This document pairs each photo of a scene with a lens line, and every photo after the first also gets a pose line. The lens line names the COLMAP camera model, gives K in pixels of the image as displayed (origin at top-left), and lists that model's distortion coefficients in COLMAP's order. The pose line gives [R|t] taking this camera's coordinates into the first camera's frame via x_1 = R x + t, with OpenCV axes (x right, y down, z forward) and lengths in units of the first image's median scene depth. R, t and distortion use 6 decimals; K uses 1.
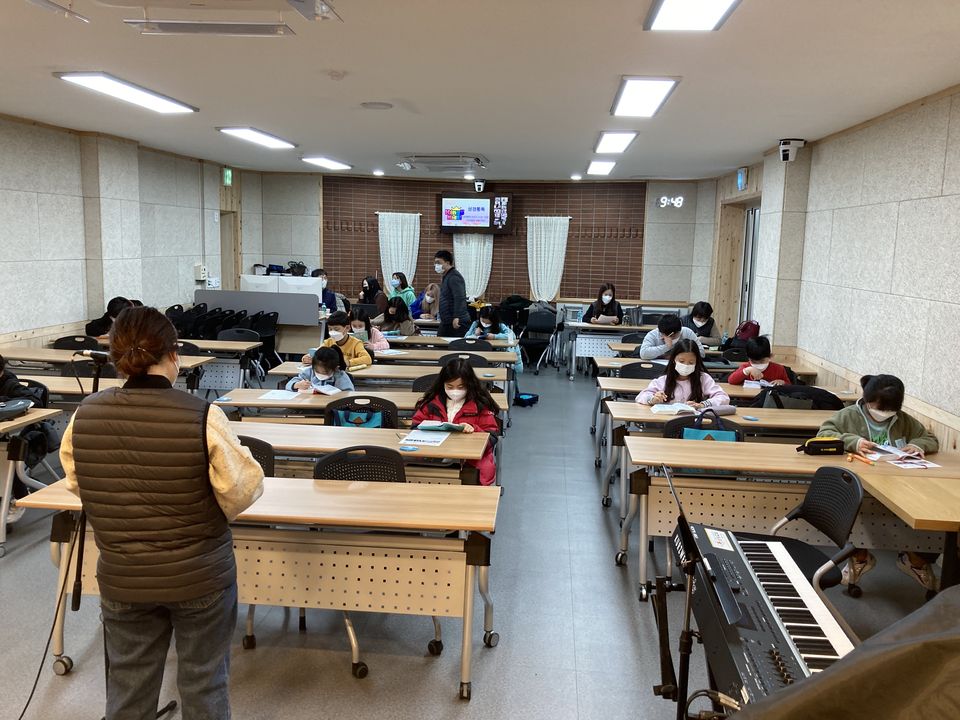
lens RADIAL K [[791.8, 0, 481.0], [0, 791.8, 361.6], [0, 0, 1]] dist [0.017916, -0.004908]
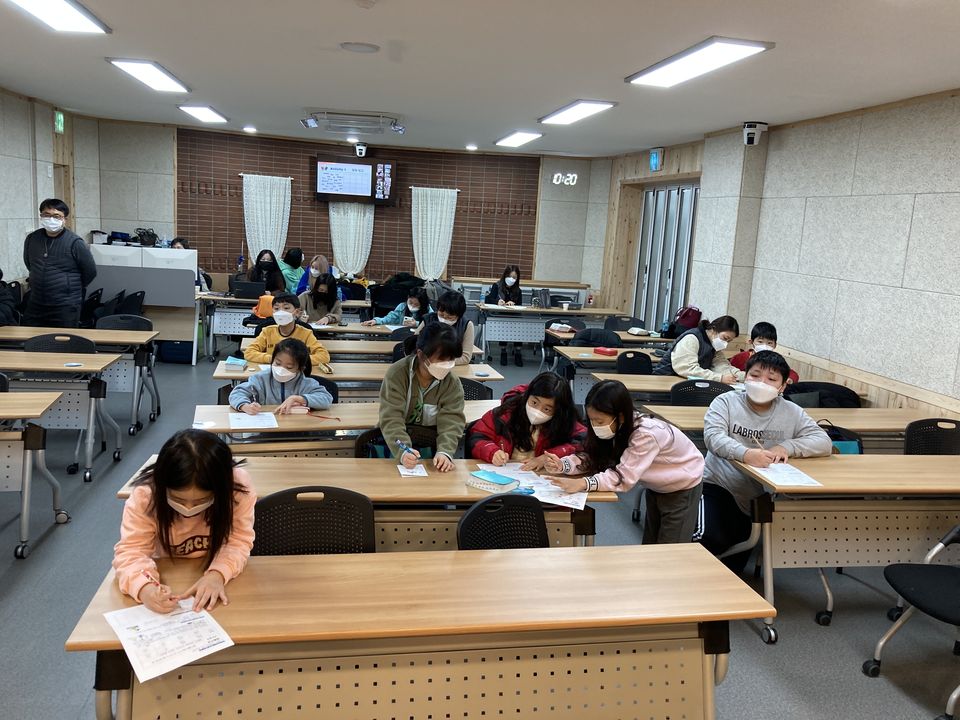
lens RADIAL K [[791.8, 0, 480.7], [0, 791.8, 354.7], [0, 0, 1]] dist [0.017916, -0.004908]
pose [[0.963396, -0.012536, 0.267790, -0.118092], [0.004688, 0.999541, 0.029927, -0.015957], [-0.268042, -0.027576, 0.963012, 0.088429]]
